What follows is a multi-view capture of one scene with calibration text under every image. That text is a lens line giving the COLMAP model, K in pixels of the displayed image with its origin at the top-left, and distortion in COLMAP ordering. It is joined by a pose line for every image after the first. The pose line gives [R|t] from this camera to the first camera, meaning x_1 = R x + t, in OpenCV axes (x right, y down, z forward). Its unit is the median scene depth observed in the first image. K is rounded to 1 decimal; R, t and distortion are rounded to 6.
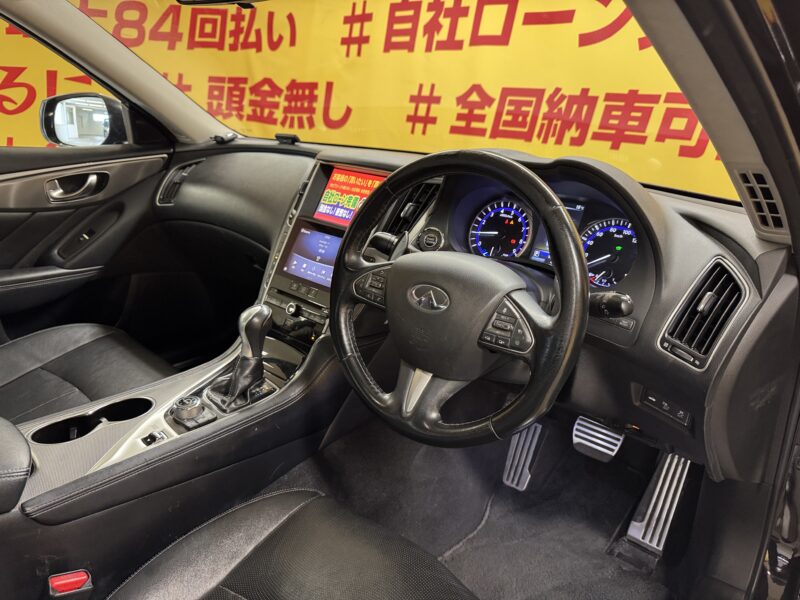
lens RADIAL K [[570.3, 0, 400.0], [0, 570.3, 300.0], [0, 0, 1]] dist [0.050180, -0.106278]
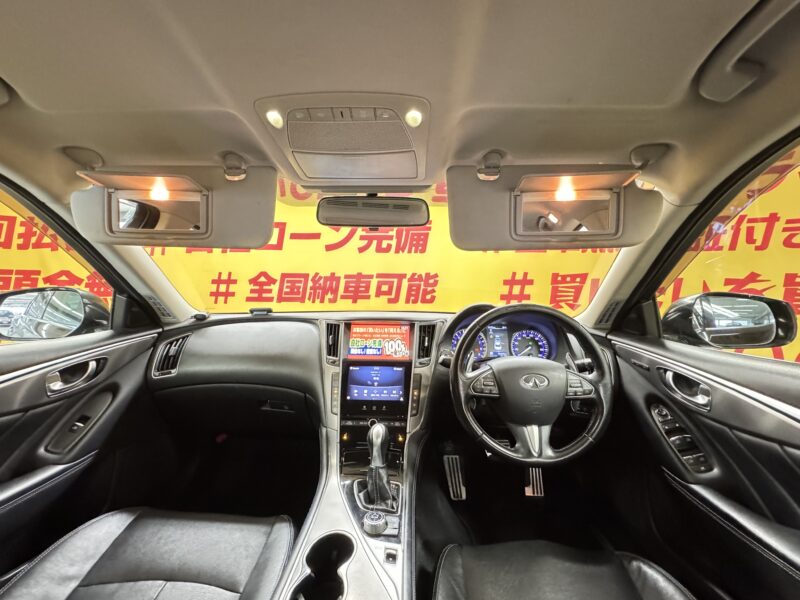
lens RADIAL K [[341.0, 0, 400.0], [0, 341.0, 300.0], [0, 0, 1]] dist [-0.001593, -0.000072]
pose [[0.778078, -0.072775, 0.623938, -0.201774], [0.237743, 0.953497, -0.185262, -0.032436], [-0.581440, 0.292485, 0.759197, 0.073198]]
